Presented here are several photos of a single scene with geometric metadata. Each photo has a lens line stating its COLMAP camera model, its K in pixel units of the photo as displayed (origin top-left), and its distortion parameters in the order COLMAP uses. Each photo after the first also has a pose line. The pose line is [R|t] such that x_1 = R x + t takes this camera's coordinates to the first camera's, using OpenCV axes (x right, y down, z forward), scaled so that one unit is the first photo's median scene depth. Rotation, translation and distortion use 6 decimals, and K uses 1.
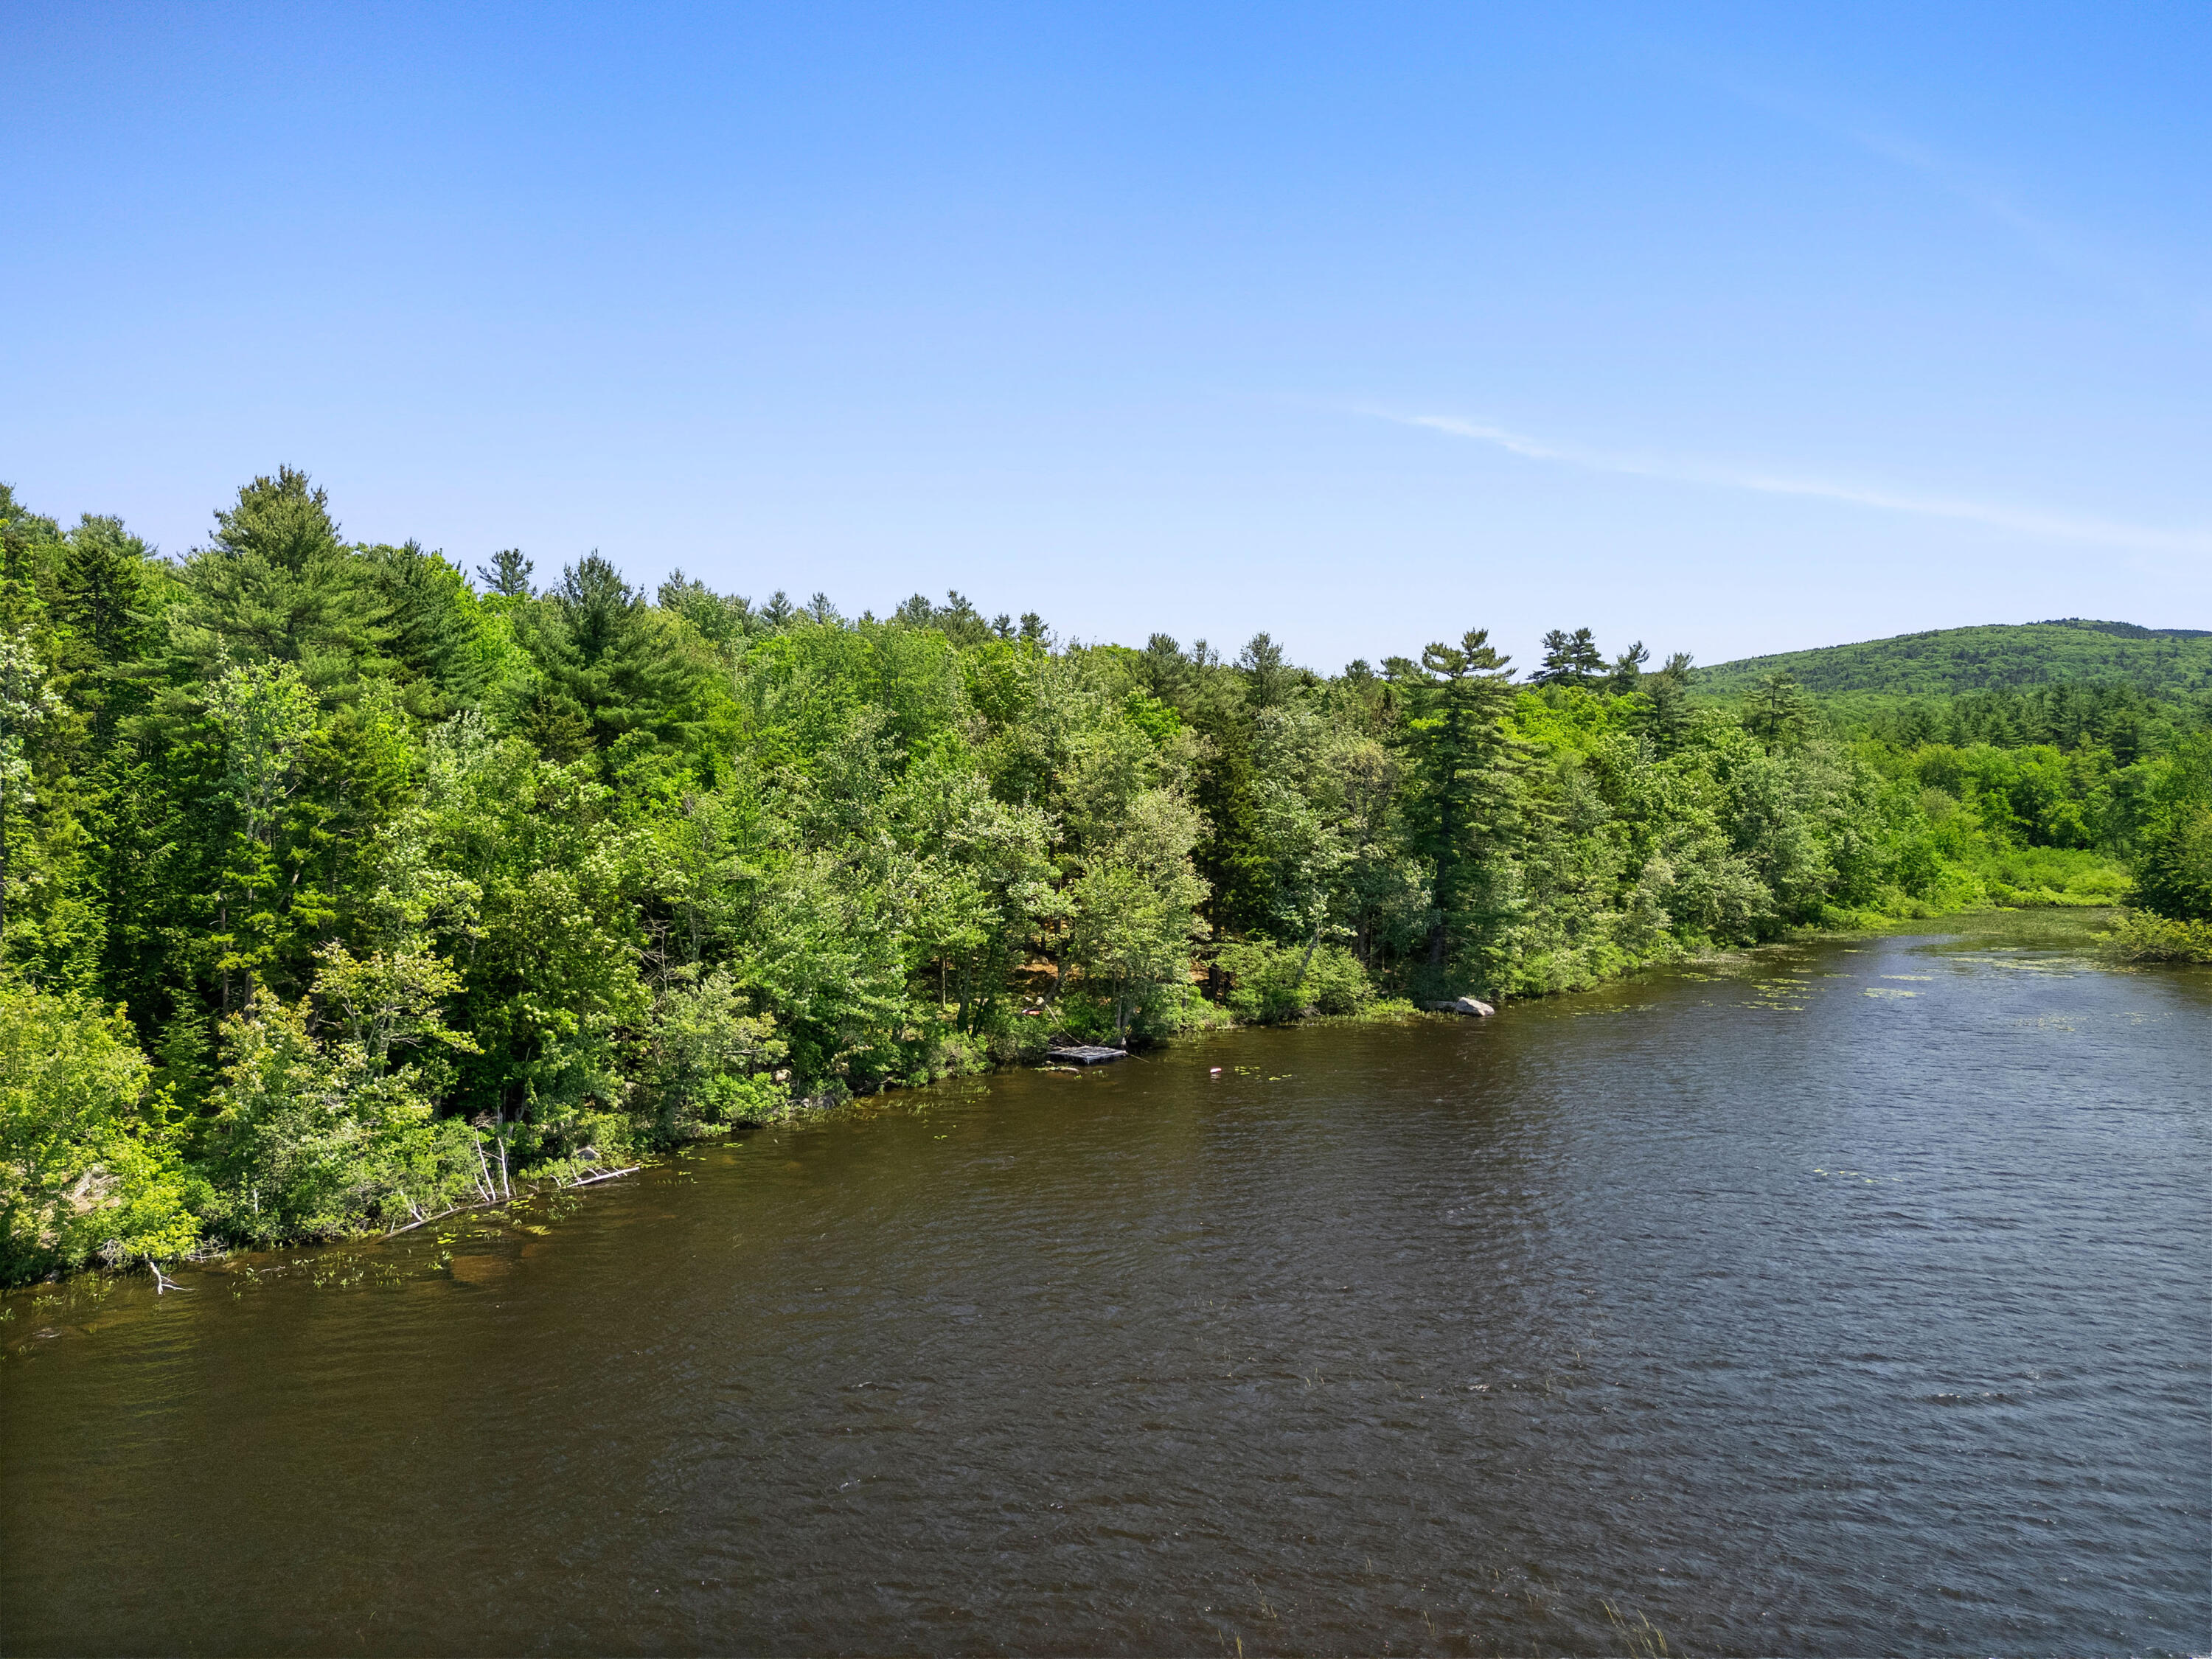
lens RADIAL K [[1548.9, 0, 1103.9], [0, 1548.9, 835.1], [0, 0, 1]] dist [-0.000828, 0.002335]
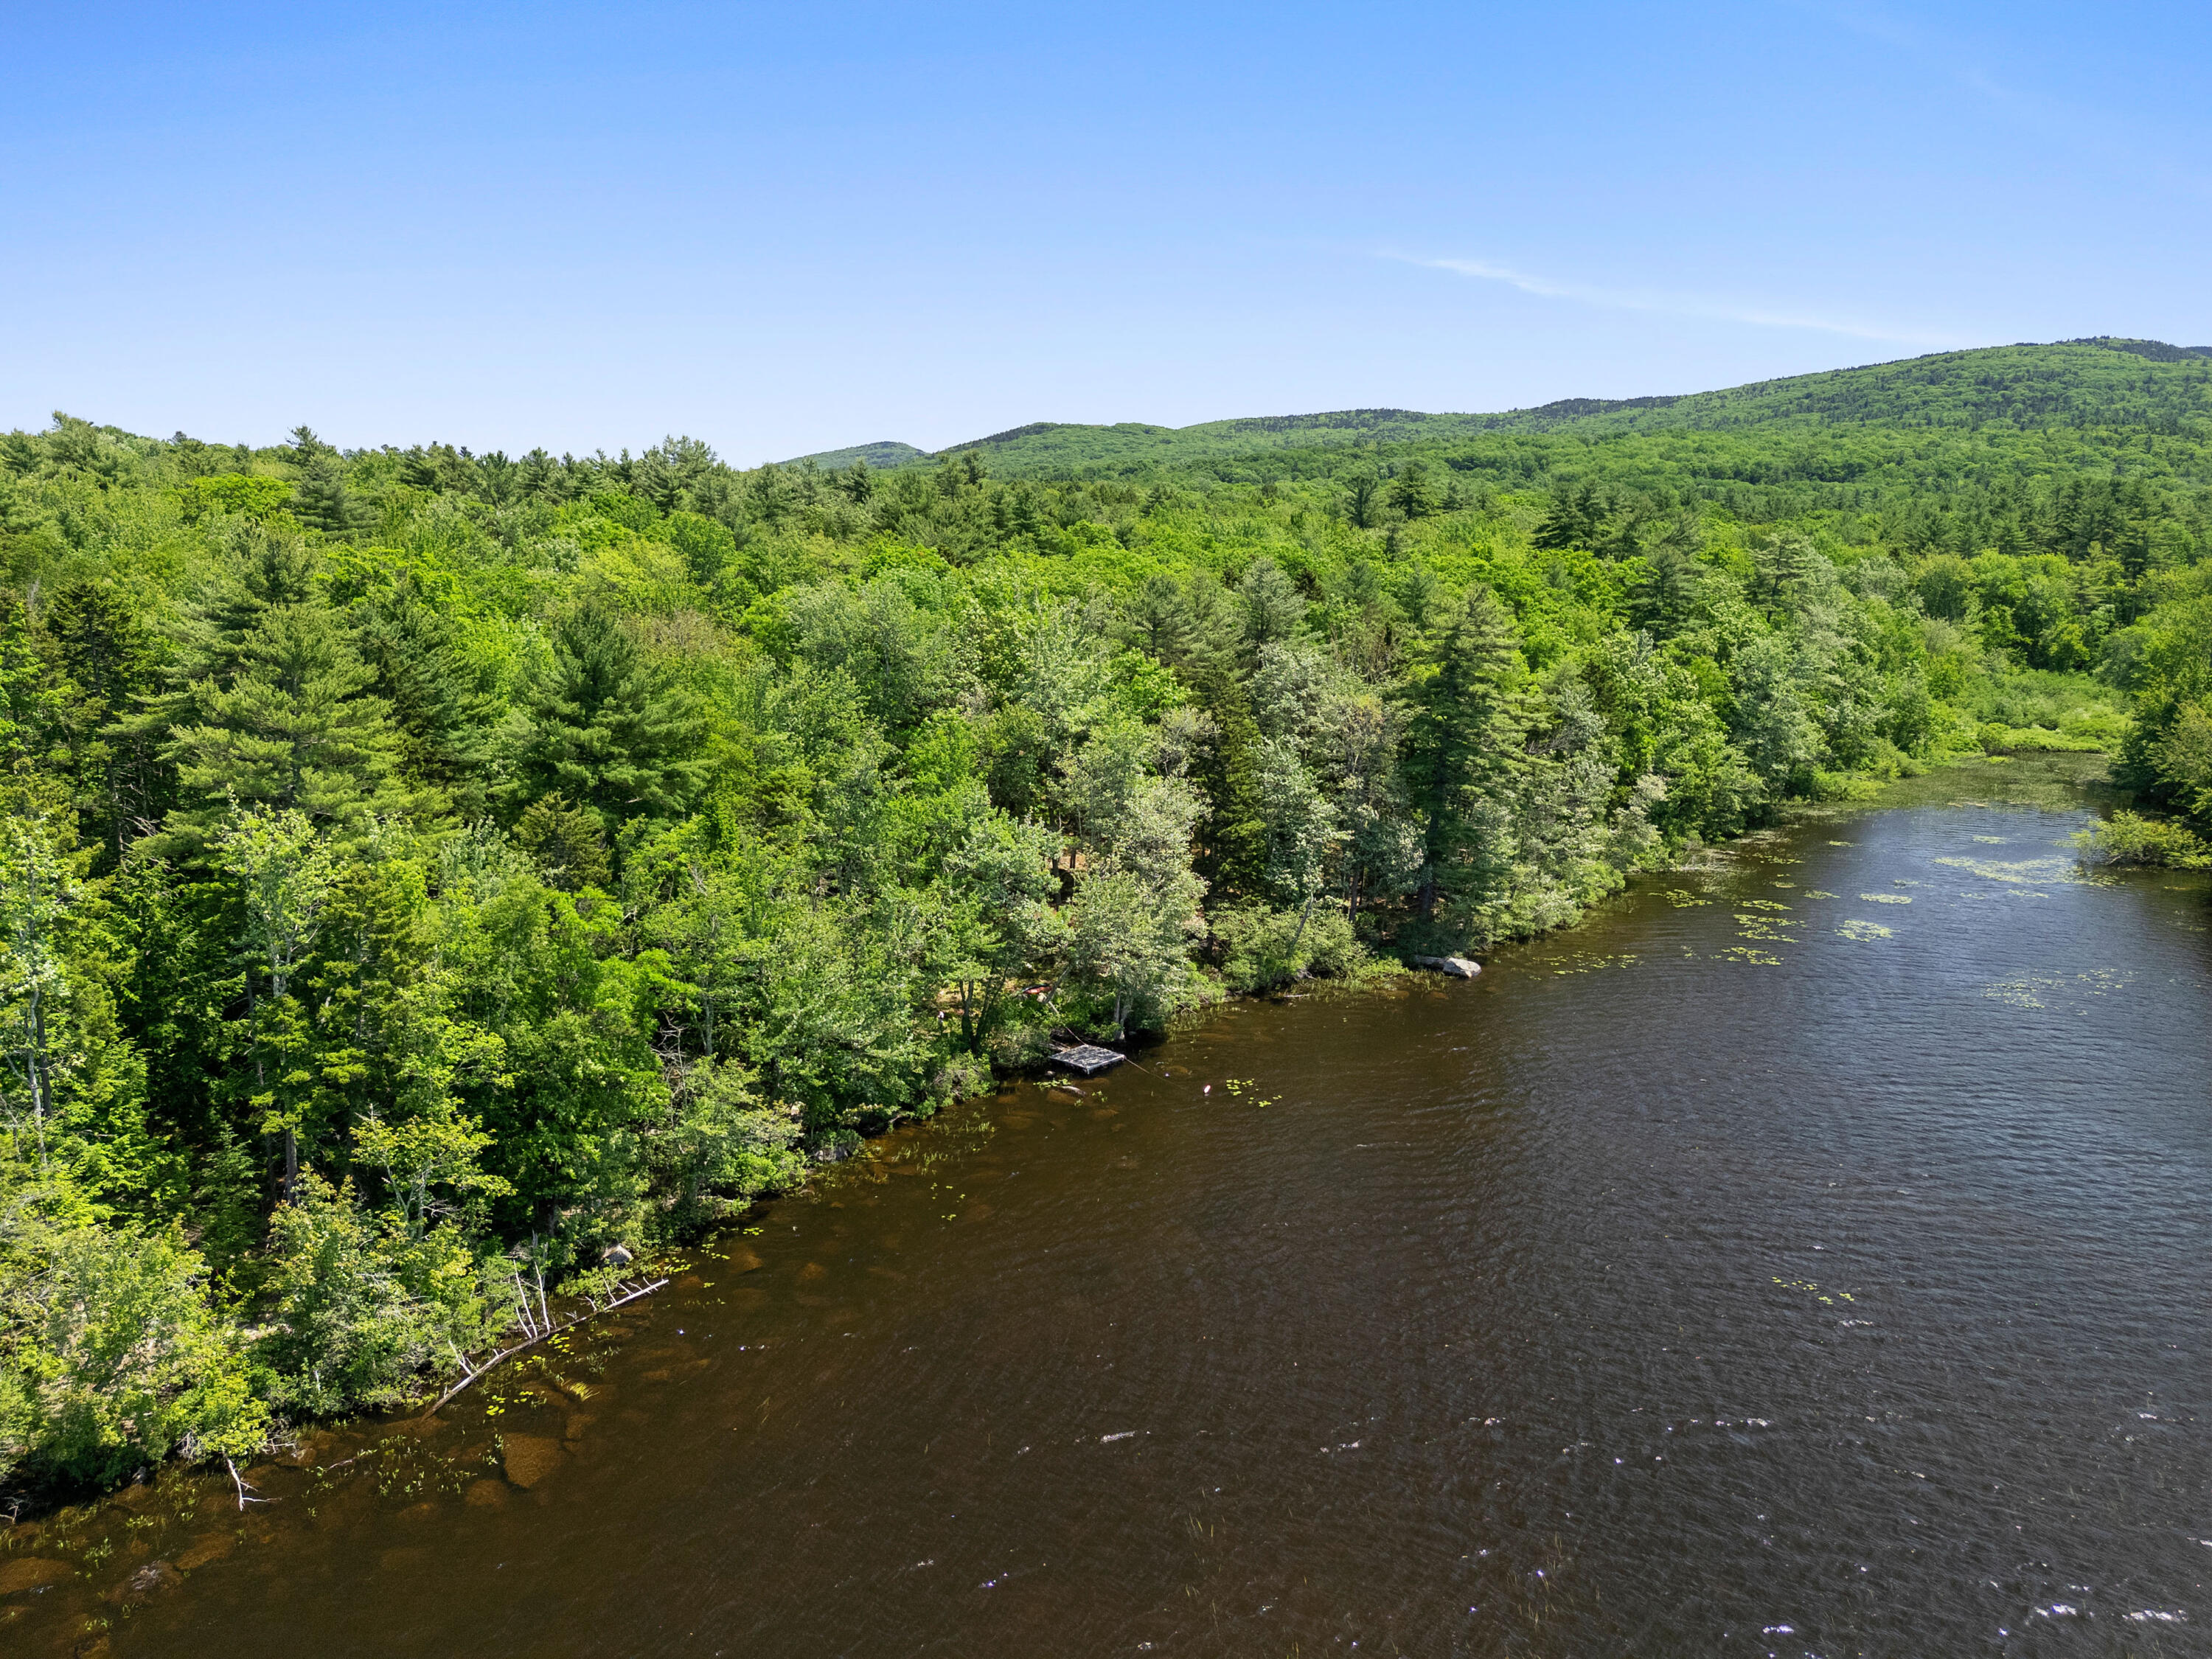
lens RADIAL K [[1548.9, 0, 1107.6], [0, 1548.9, 819.2], [0, 0, 1]] dist [-0.000828, 0.002335]
pose [[0.999994, -0.000976, 0.003369, 0.000053], [0.000431, 0.987423, 0.158099, -0.186074], [-0.003481, -0.158096, 0.987418, -0.003824]]
